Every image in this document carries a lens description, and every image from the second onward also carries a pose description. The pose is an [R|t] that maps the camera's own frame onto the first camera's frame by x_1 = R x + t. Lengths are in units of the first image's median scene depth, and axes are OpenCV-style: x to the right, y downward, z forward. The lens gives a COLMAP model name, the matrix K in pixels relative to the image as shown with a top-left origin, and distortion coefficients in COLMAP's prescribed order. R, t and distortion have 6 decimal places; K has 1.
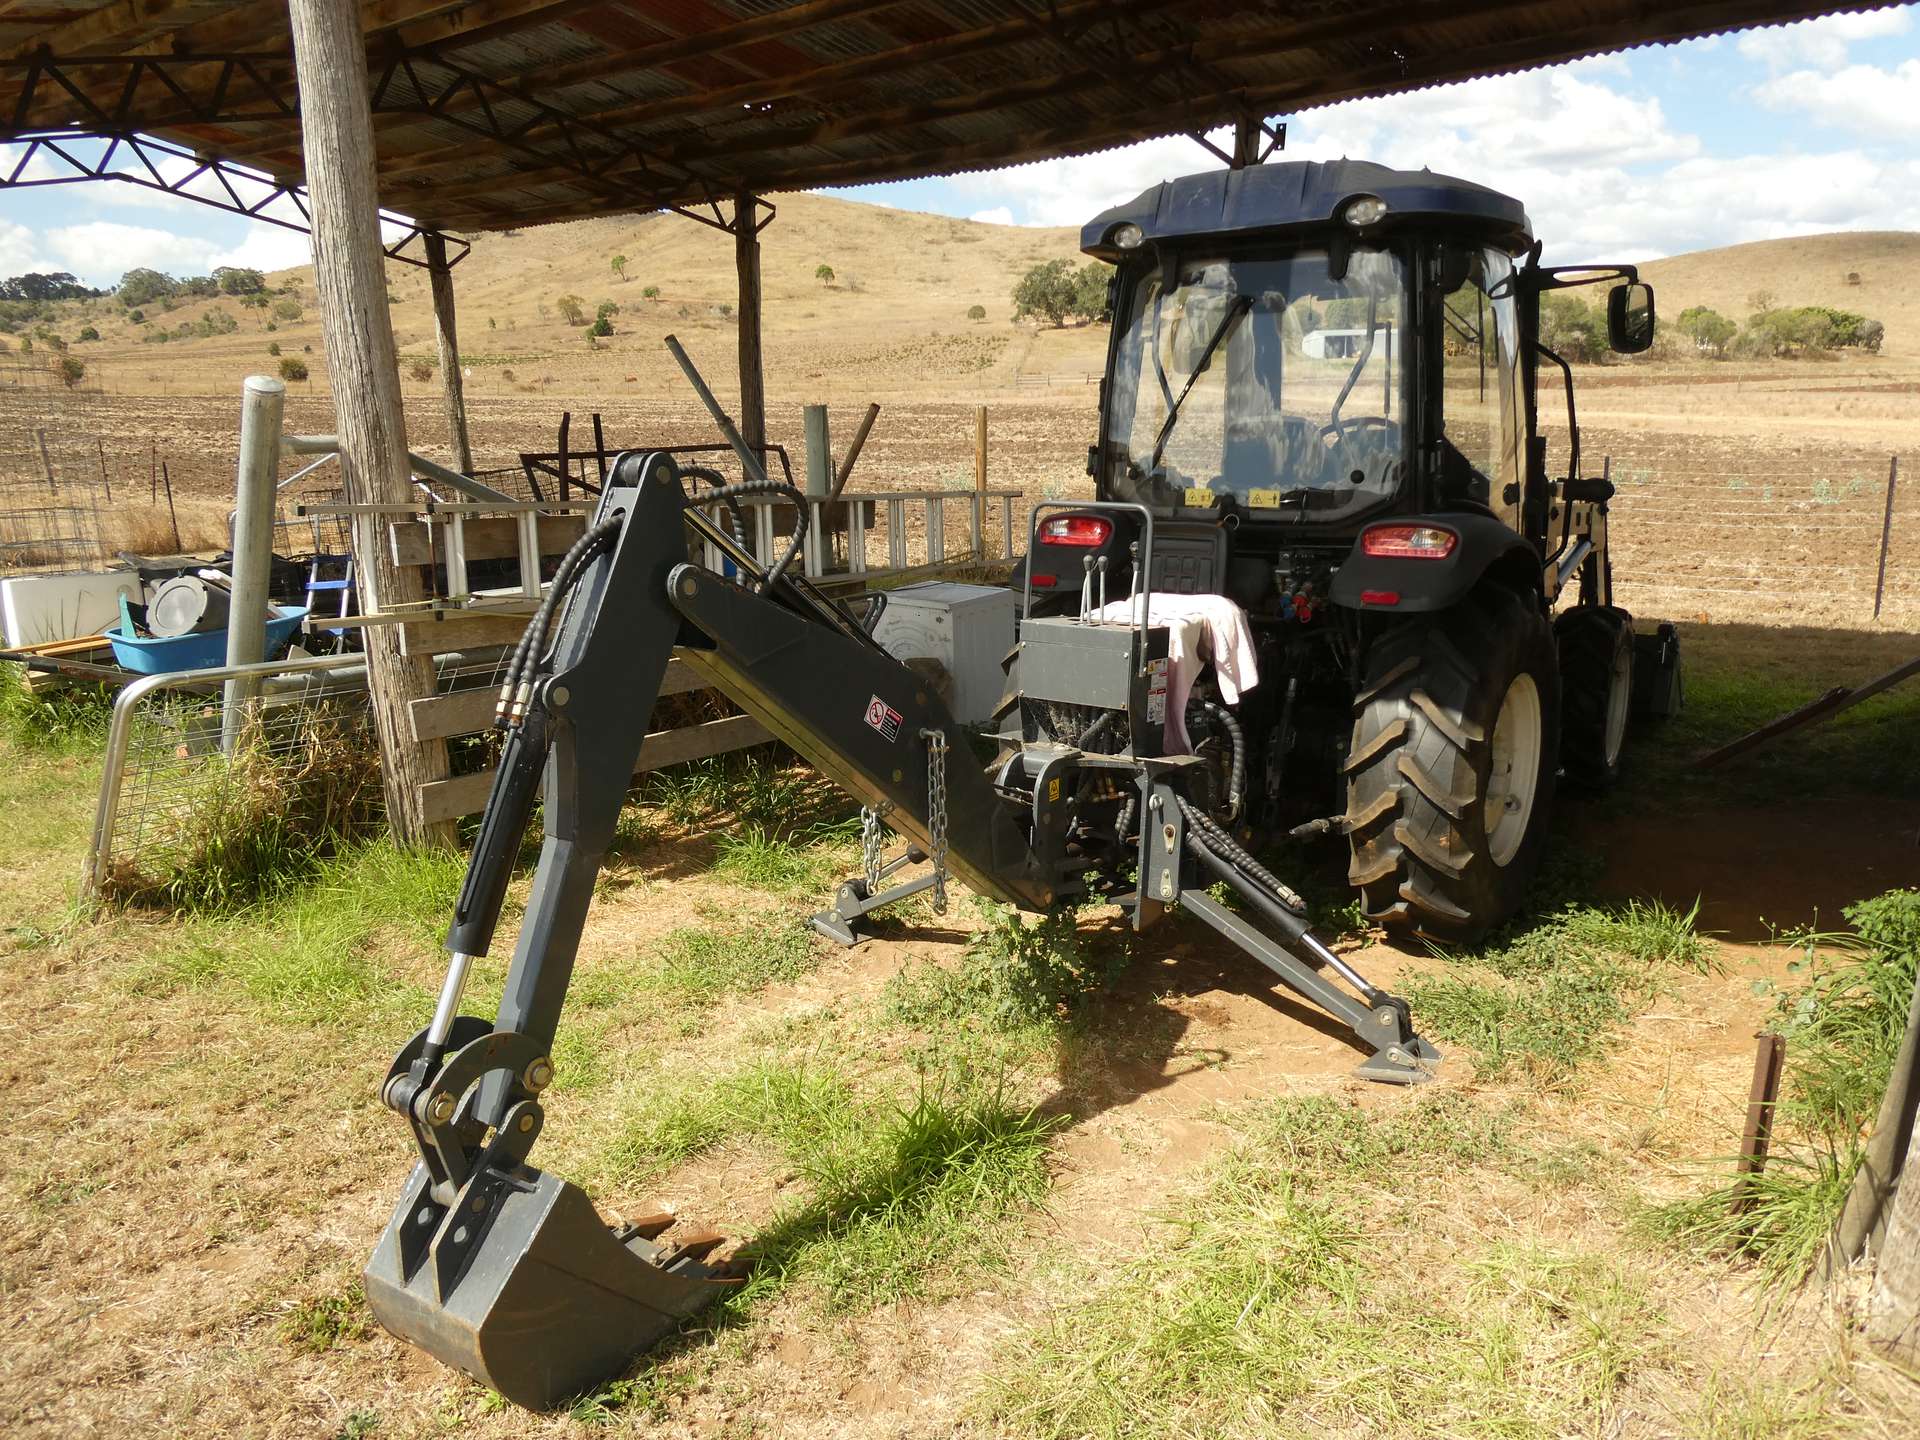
lens RADIAL K [[1344.4, 0, 960.0], [0, 1344.4, 720.0], [0, 0, 1]] dist [0.032302, -0.000837]
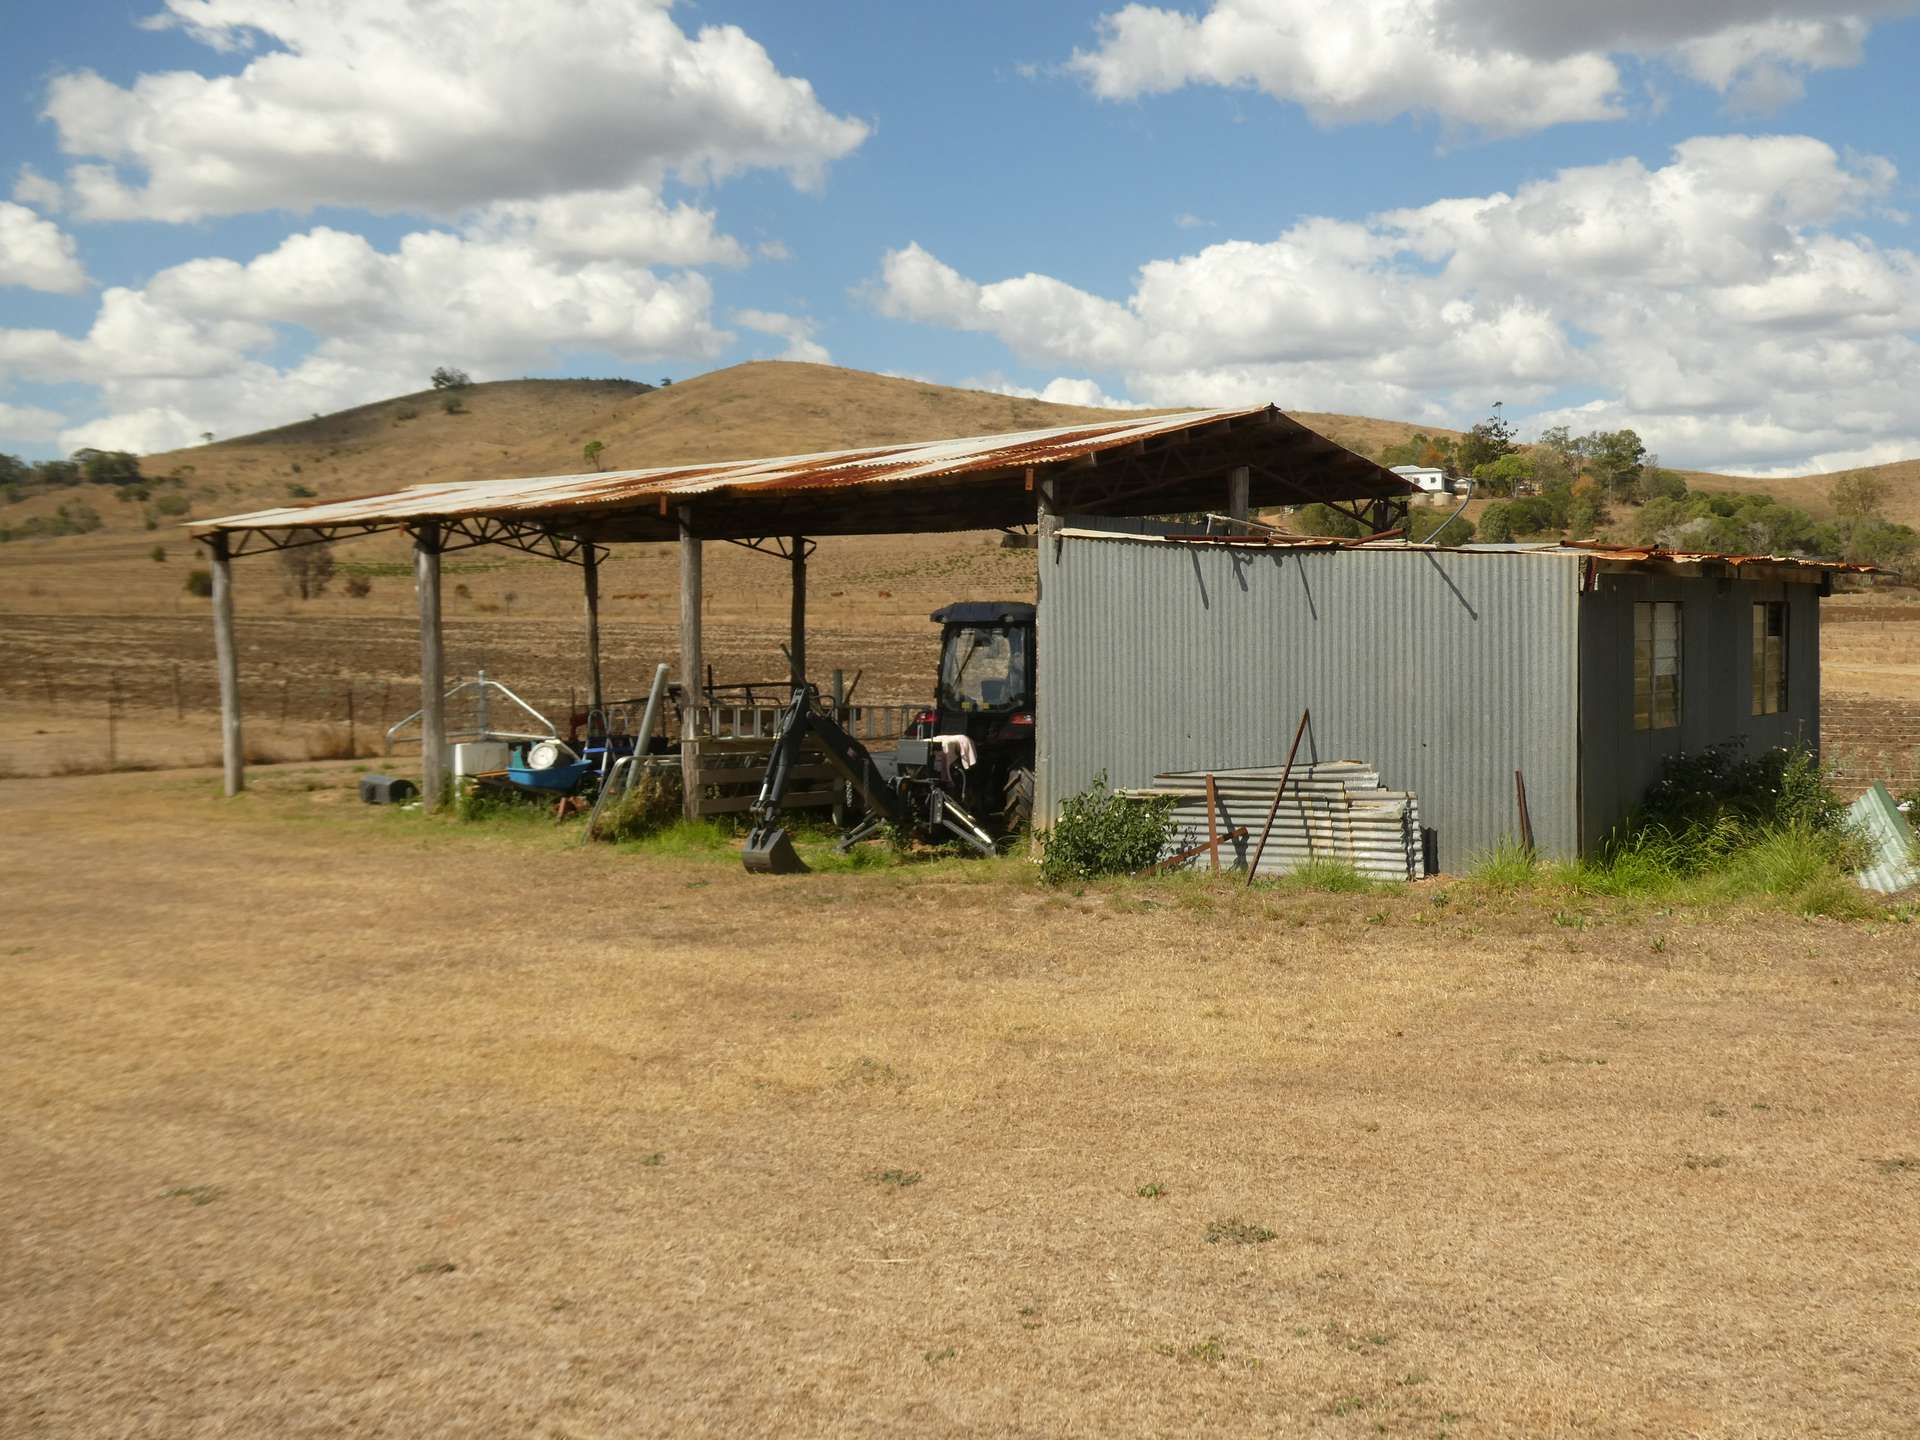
lens RADIAL K [[1845.9, 0, 960.0], [0, 1845.9, 720.0], [0, 0, 1]] dist [0.009357, 0.004745]
pose [[0.999286, 0.012393, -0.035689, 0.289935], [-0.018544, 0.983933, -0.177573, 0.549252], [0.032915, 0.178108, 0.983460, -2.792216]]
